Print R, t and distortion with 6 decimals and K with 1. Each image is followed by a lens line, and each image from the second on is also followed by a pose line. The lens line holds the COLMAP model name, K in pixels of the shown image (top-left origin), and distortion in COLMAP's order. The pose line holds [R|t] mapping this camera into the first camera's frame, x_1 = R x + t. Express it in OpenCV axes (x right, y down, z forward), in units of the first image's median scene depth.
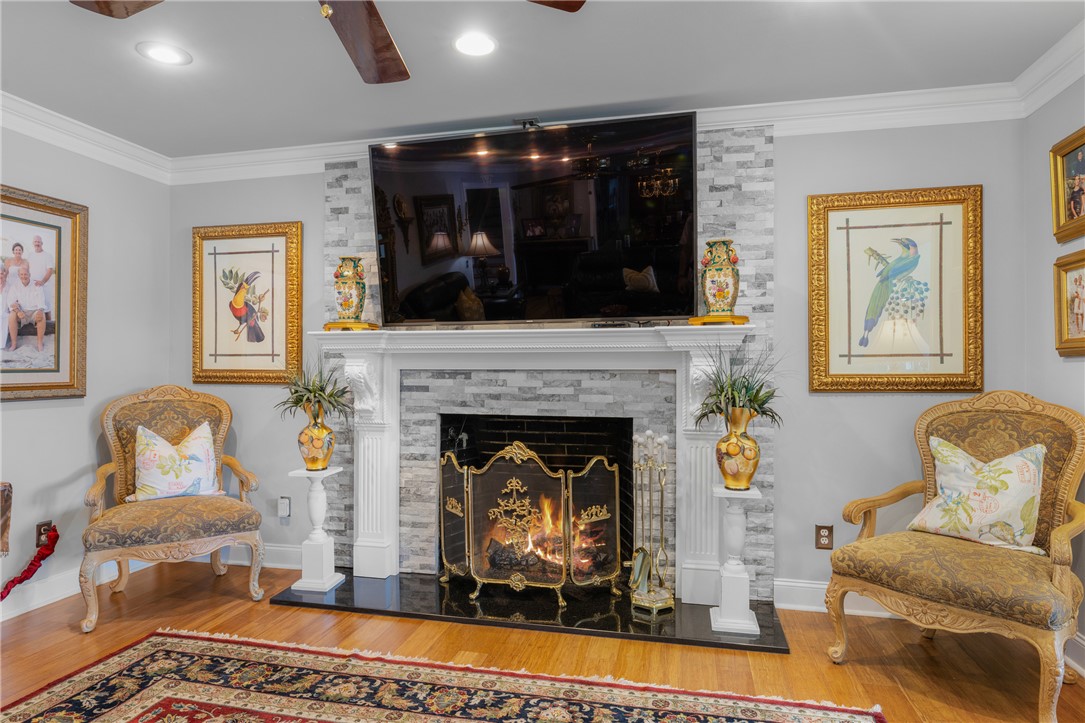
lens RADIAL K [[644.4, 0, 540.7], [0, 644.4, 367.0], [0, 0, 1]] dist [-0.004957, 0.000713]
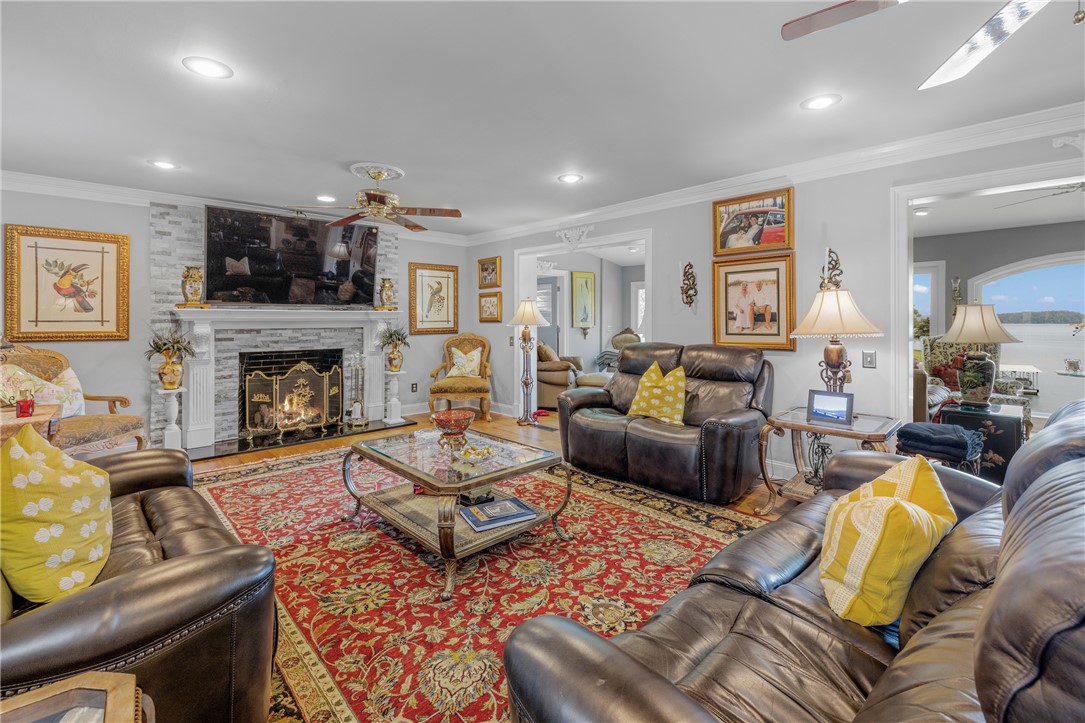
lens RADIAL K [[468.7, 0, 544.6], [0, 468.7, 321.0], [0, 0, 1]] dist [-0.002228, -0.000373]
pose [[0.545661, -0.005338, 0.837989, -0.850204], [-0.001241, 0.999973, 0.007178, -0.031229], [-0.838005, -0.004957, 0.545640, -0.506496]]
